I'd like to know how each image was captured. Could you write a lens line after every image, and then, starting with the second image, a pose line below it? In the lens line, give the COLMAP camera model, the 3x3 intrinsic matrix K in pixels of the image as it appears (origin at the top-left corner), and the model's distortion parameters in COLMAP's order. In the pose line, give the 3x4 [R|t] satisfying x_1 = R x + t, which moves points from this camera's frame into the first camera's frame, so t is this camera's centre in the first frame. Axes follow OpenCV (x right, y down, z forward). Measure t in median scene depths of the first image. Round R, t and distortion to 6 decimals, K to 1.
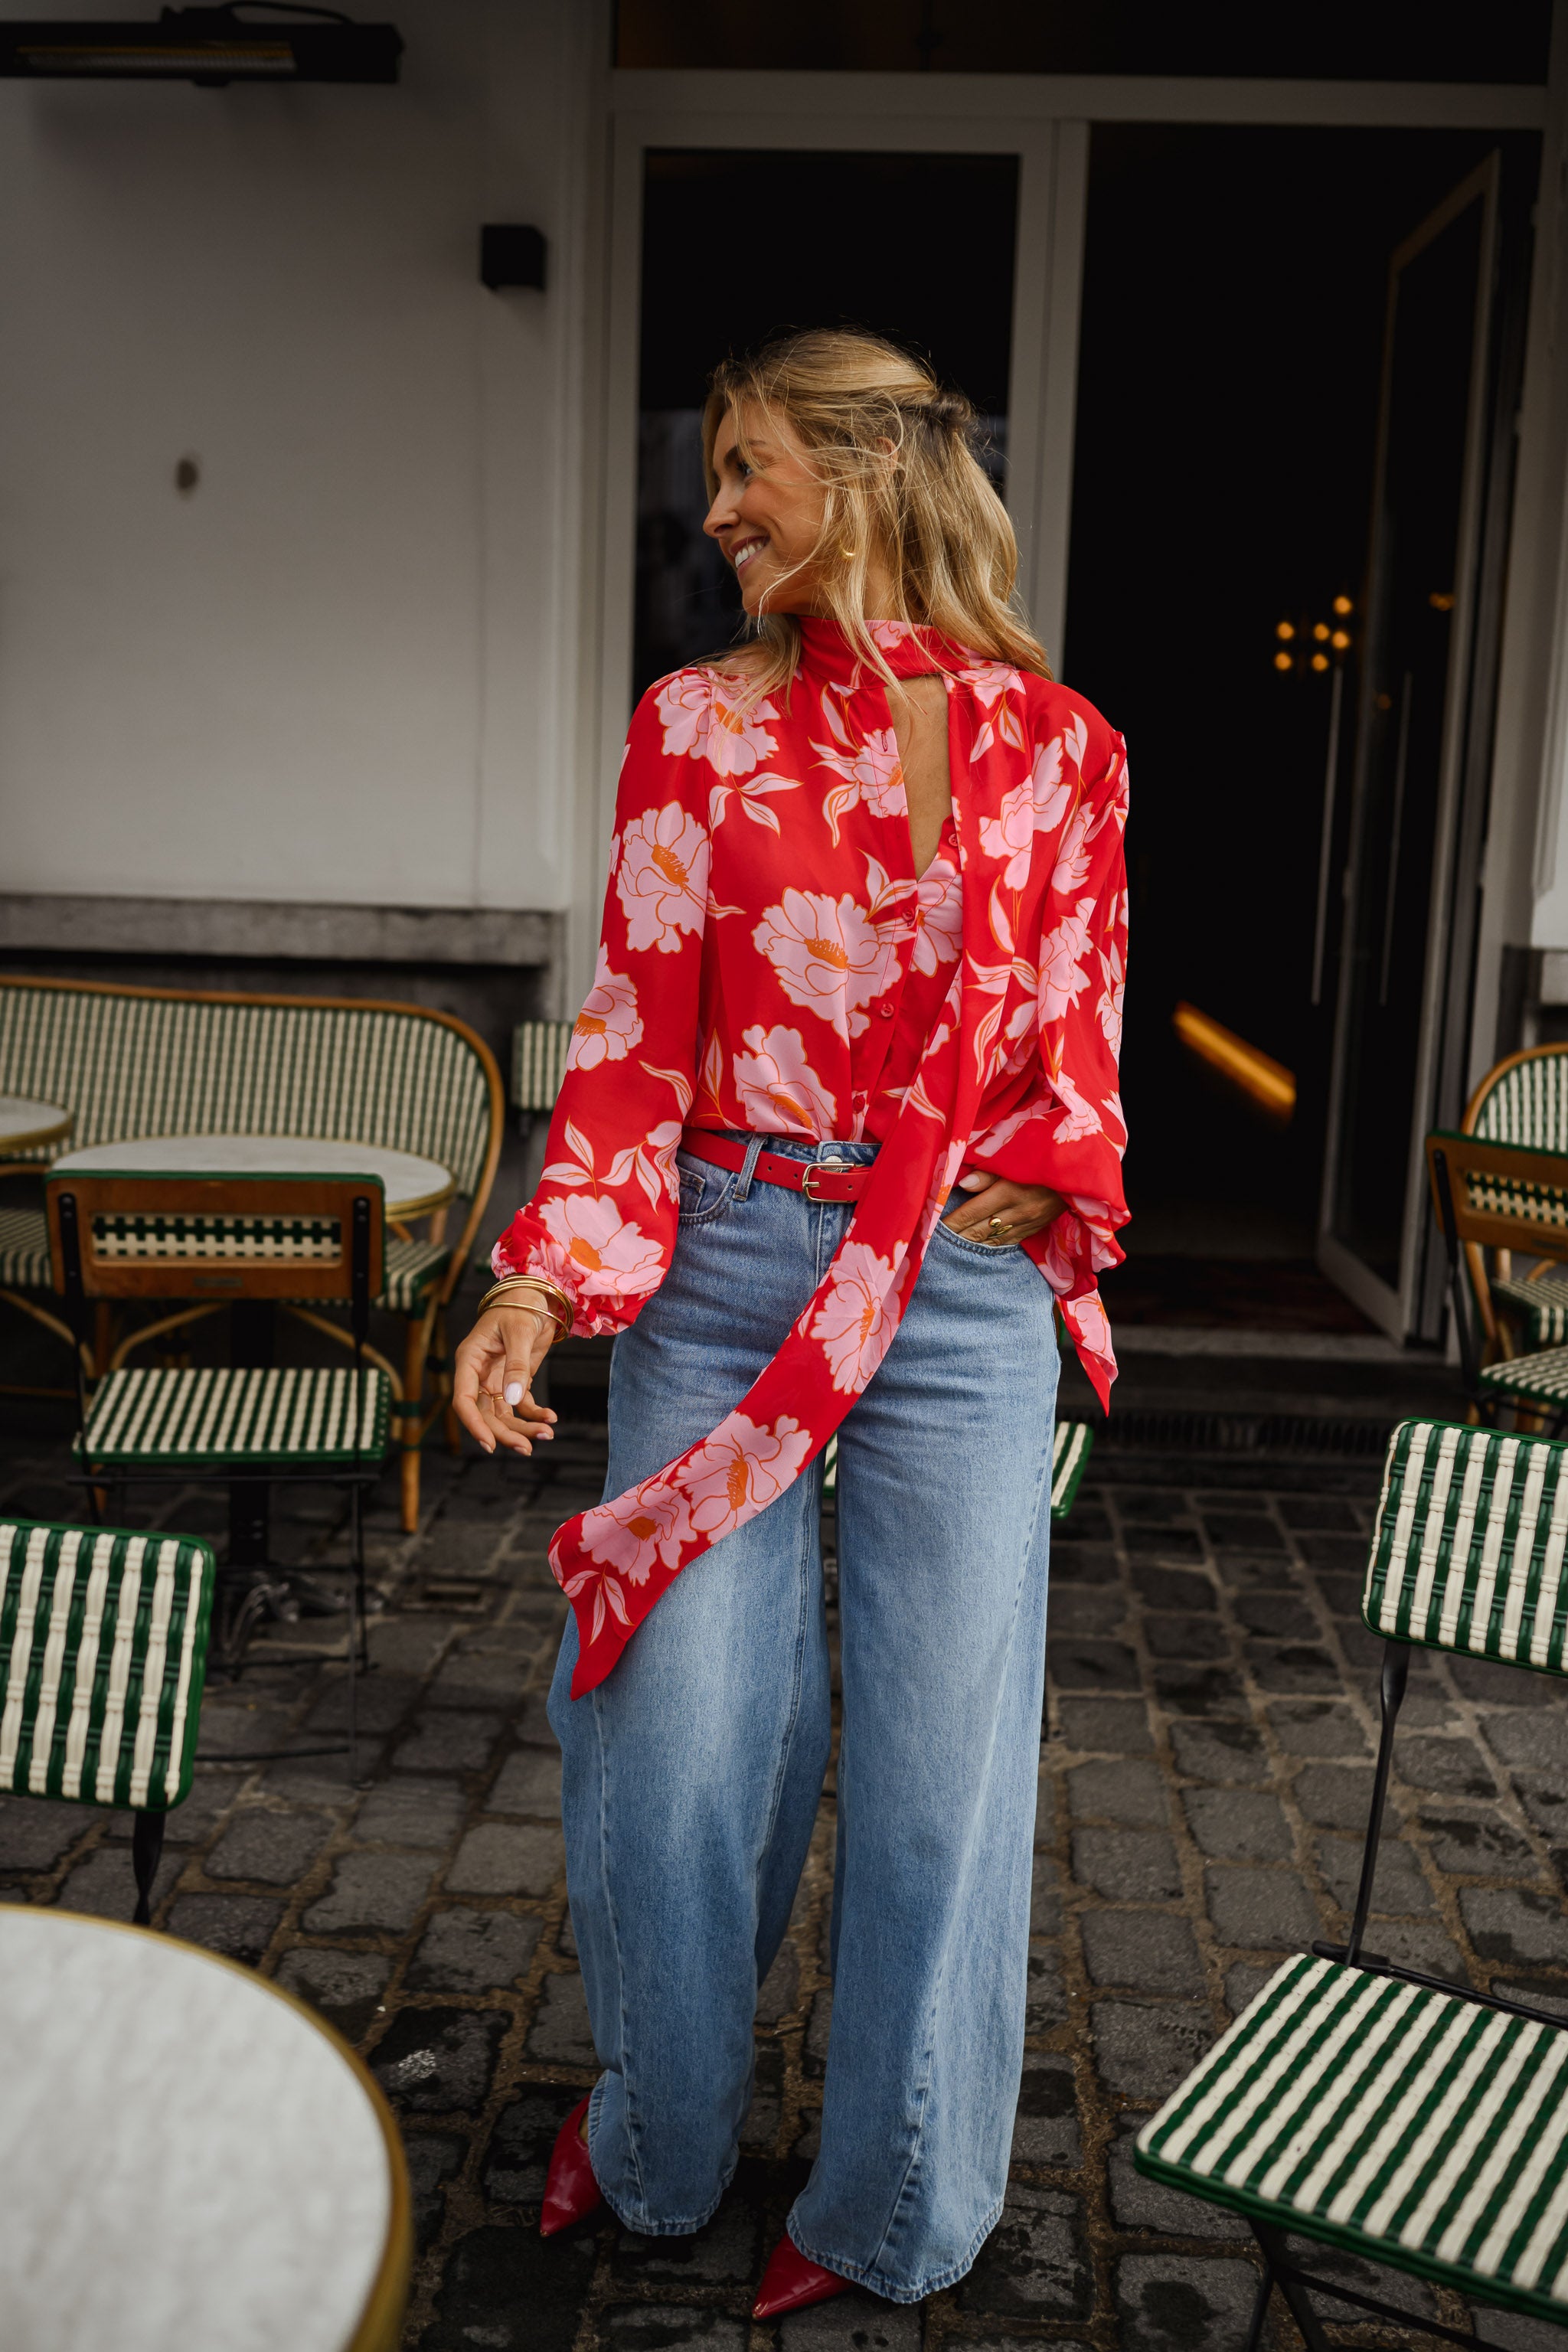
lens RADIAL K [[2221.8, 0, 765.1], [0, 2221.8, 1157.7], [0, 0, 1]] dist [-0.028666, 0.000000]
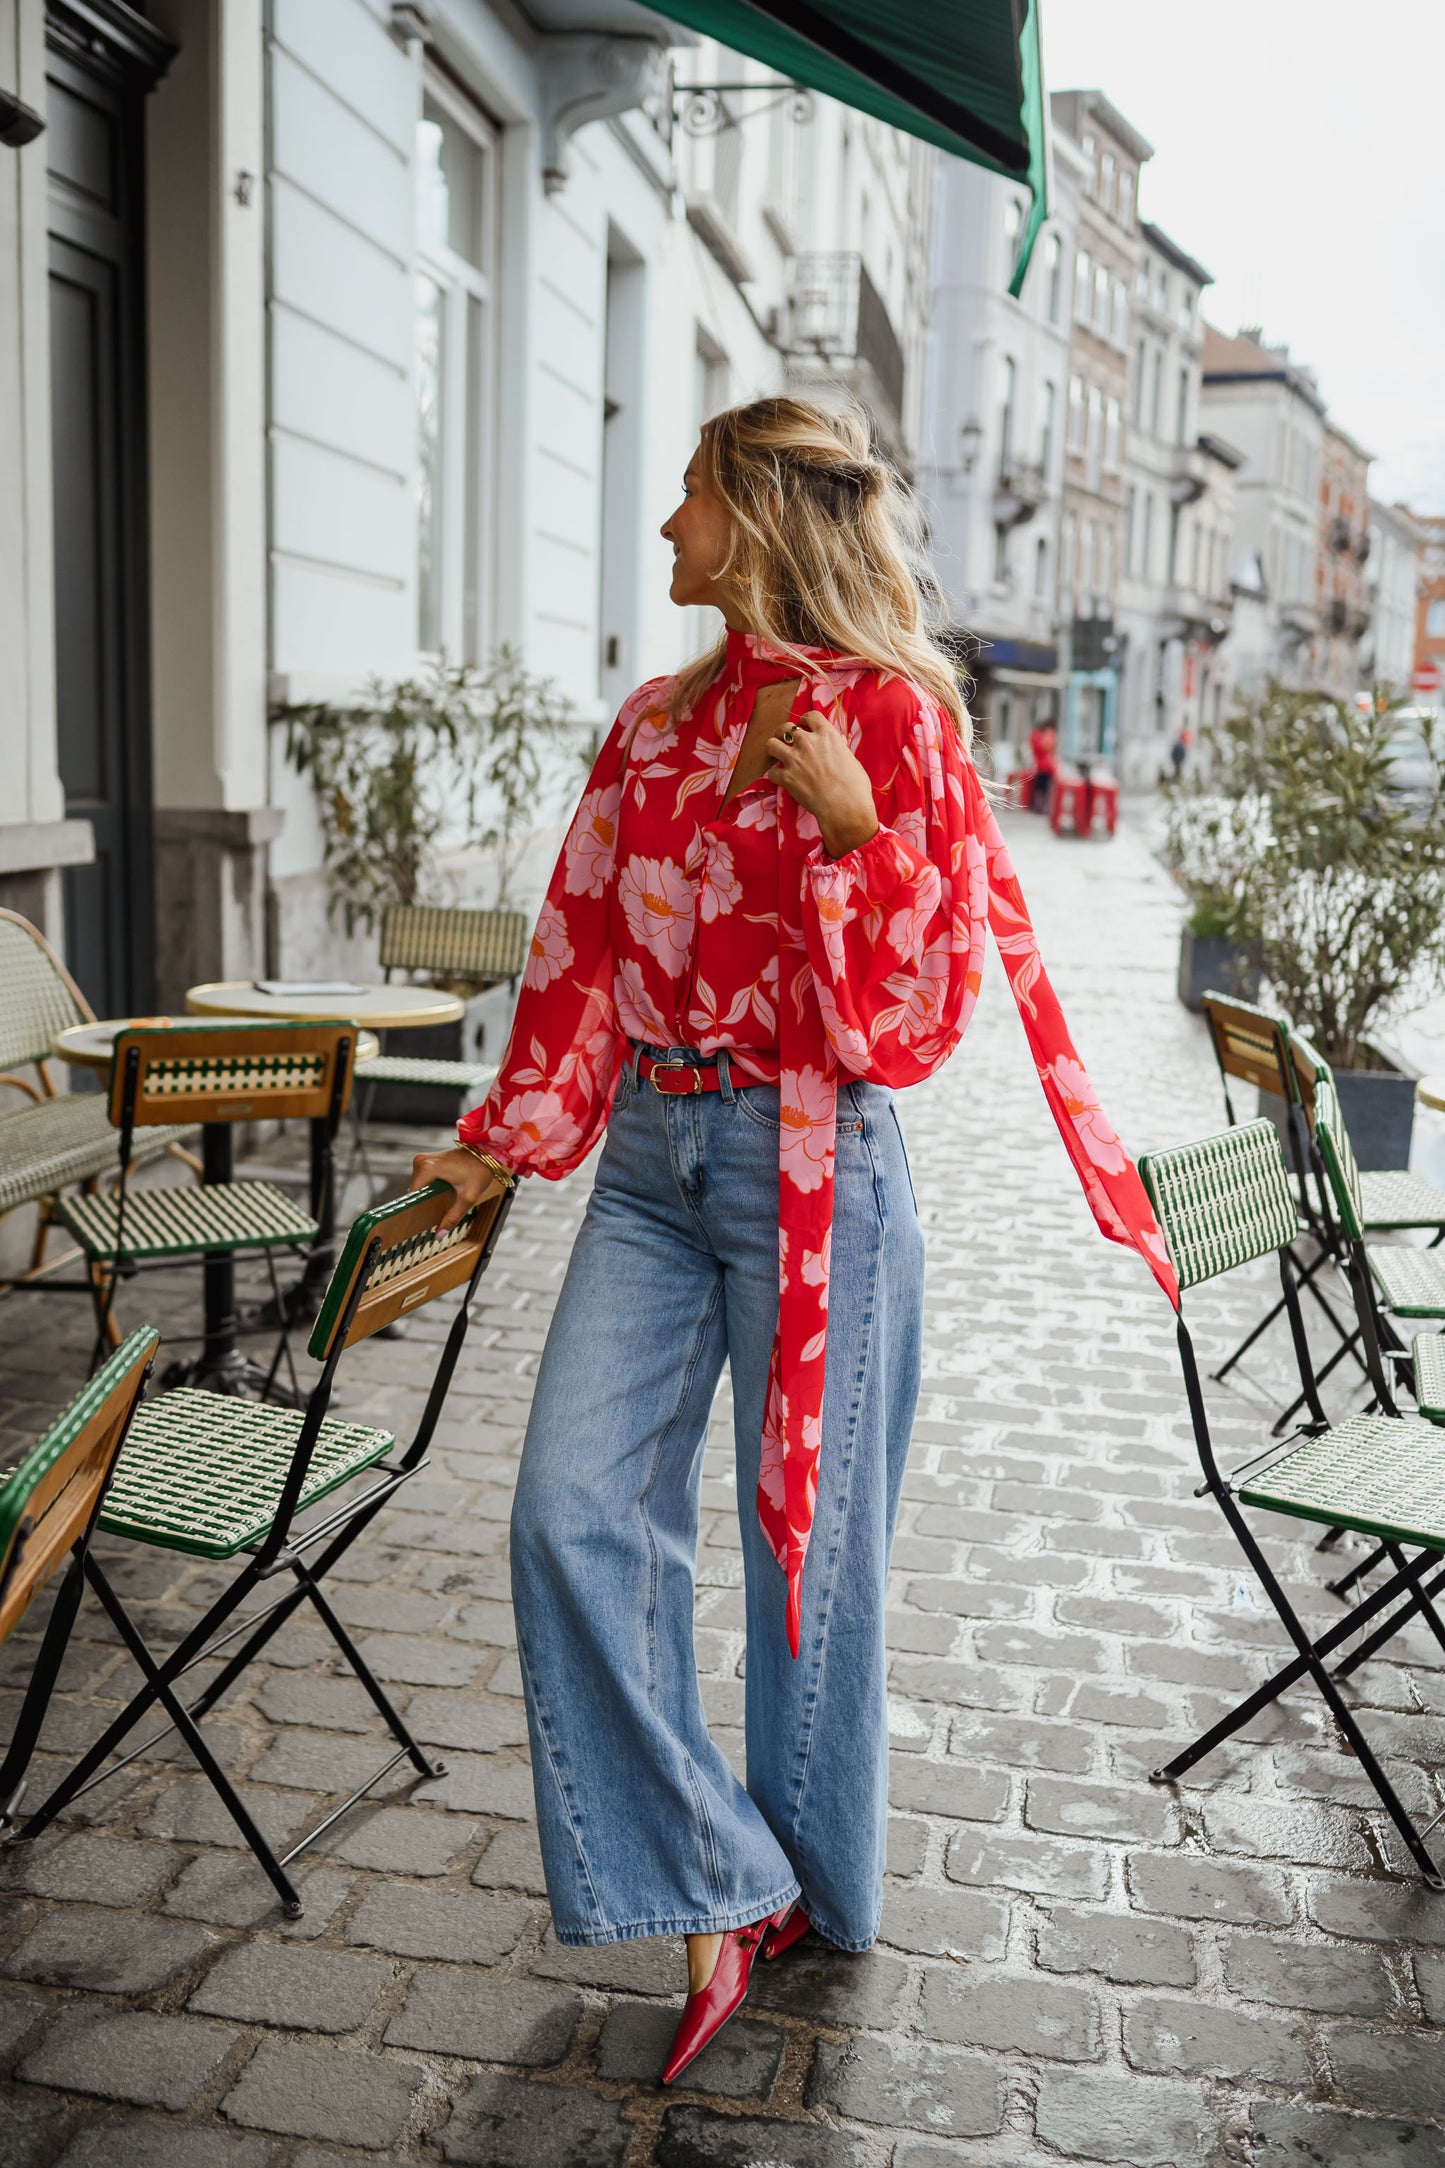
lens RADIAL K [[2047.9, 0, 726.5], [0, 2047.9, 1095.5], [0, 0, 1]] dist [-0.028666, 0.000000]
pose [[0.094765, -0.198592, 0.975490, -0.546915], [0.127395, 0.974262, 0.185966, -0.110807], [-0.987315, 0.106649, 0.117626, 0.540797]]
